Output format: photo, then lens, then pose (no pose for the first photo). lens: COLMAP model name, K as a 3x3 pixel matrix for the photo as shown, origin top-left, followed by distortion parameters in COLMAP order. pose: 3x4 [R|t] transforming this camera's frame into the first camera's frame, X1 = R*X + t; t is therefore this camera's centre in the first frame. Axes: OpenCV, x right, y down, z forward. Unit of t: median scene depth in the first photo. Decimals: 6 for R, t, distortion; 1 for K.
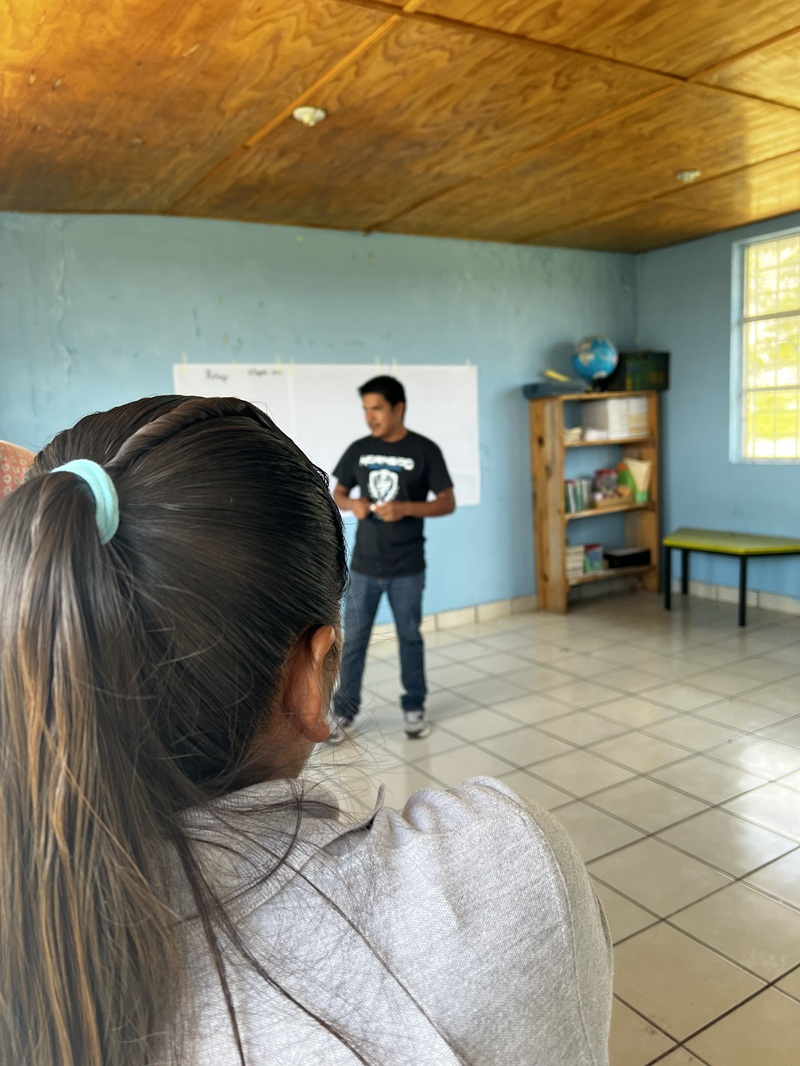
lens RADIAL K [[810.7, 0, 400.0], [0, 810.7, 533.0], [0, 0, 1]] dist [0.043090, -0.058667]
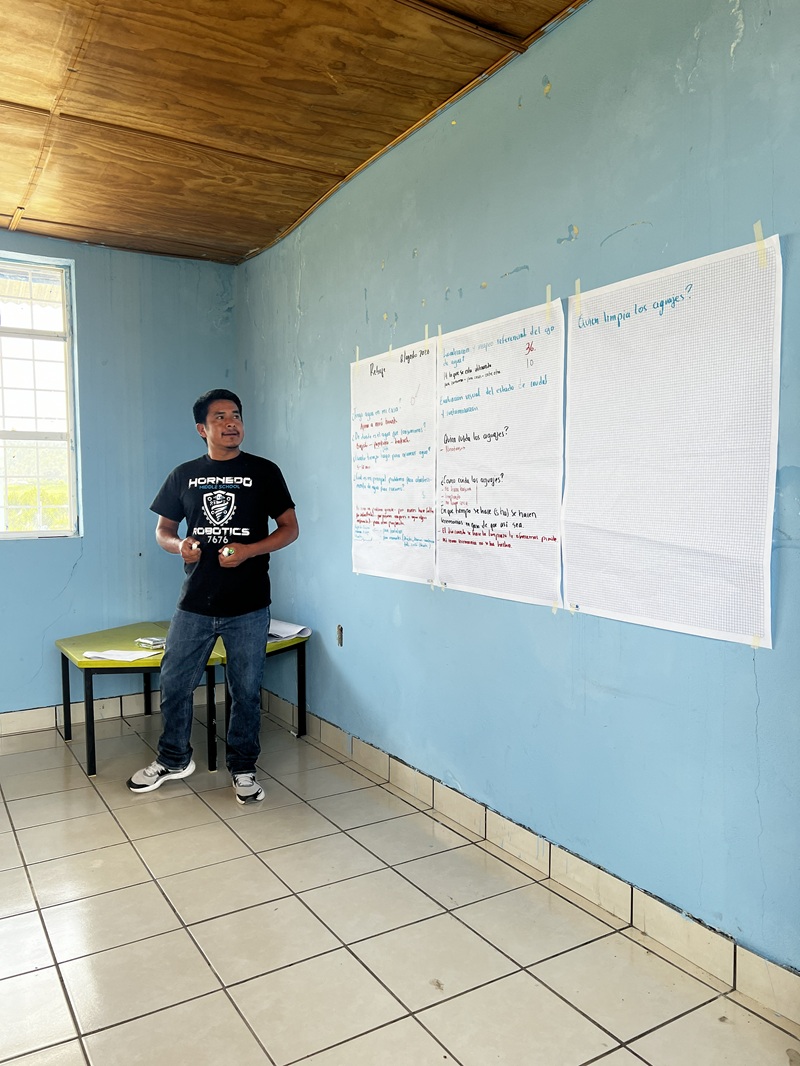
lens RADIAL K [[800.3, 0, 400.0], [0, 800.3, 533.0], [0, 0, 1]] dist [0.040459, -0.040121]
pose [[-0.007607, 0.091360, -0.995789, 0.687375], [-0.134172, 0.986720, 0.091553, -0.152748], [0.990929, 0.134303, 0.004752, 1.370582]]
